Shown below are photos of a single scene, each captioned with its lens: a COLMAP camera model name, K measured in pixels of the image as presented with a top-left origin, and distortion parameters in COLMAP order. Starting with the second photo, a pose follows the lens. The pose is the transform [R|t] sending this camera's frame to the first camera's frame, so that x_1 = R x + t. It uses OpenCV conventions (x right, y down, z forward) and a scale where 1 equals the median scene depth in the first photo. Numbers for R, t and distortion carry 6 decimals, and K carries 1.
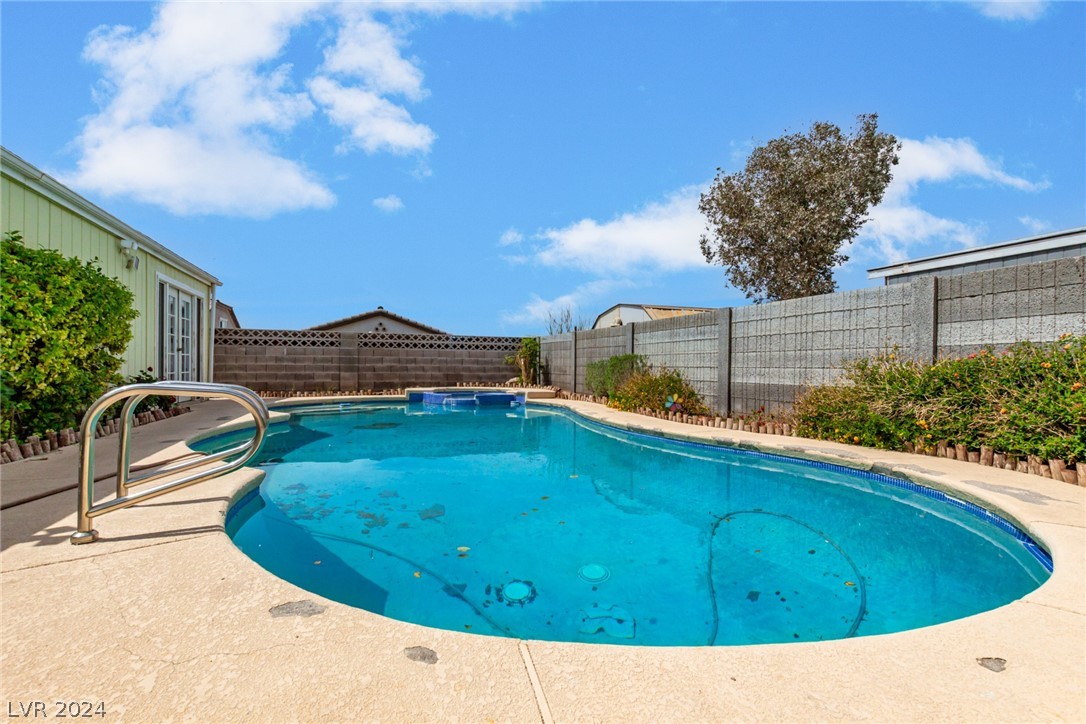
lens RADIAL K [[499.4, 0, 544.3], [0, 499.4, 372.9], [0, 0, 1]] dist [0.001632, -0.000463]
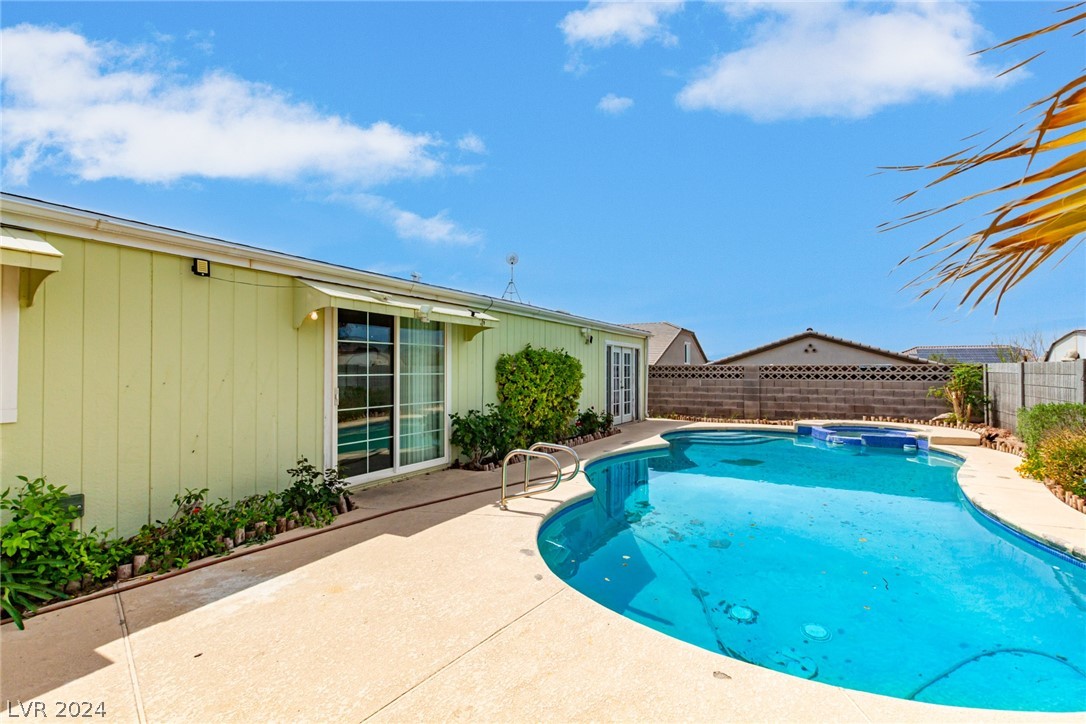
lens RADIAL K [[490.7, 0, 544.4], [0, 490.7, 363.6], [0, 0, 1]] dist [0.002811, -0.000650]
pose [[0.633207, -0.020241, -0.773717, 0.186005], [-0.006025, 0.999499, -0.031078, -0.052930], [0.773959, 0.024340, 0.632768, -0.072246]]
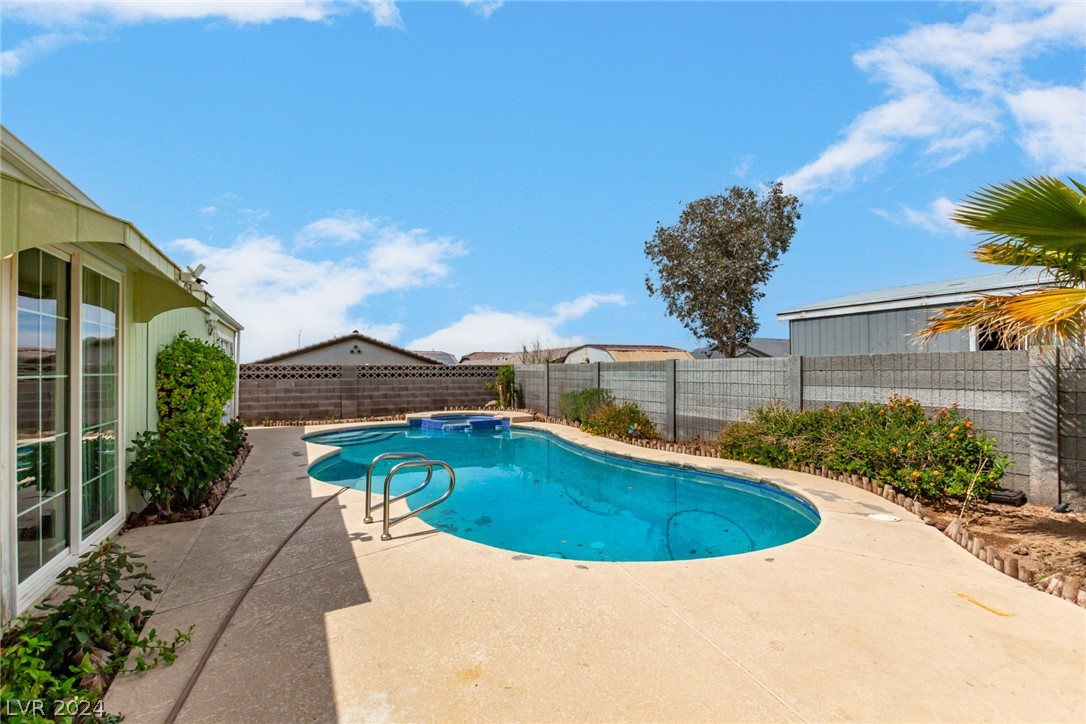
lens RADIAL K [[493.5, 0, 540.4], [0, 493.5, 363.3], [0, 0, 1]] dist [0.000634, -0.000323]
pose [[0.995027, -0.012166, 0.098860, -0.073195], [0.014959, 0.999508, -0.027558, -0.052382], [-0.098476, 0.028899, 0.994720, -0.179443]]
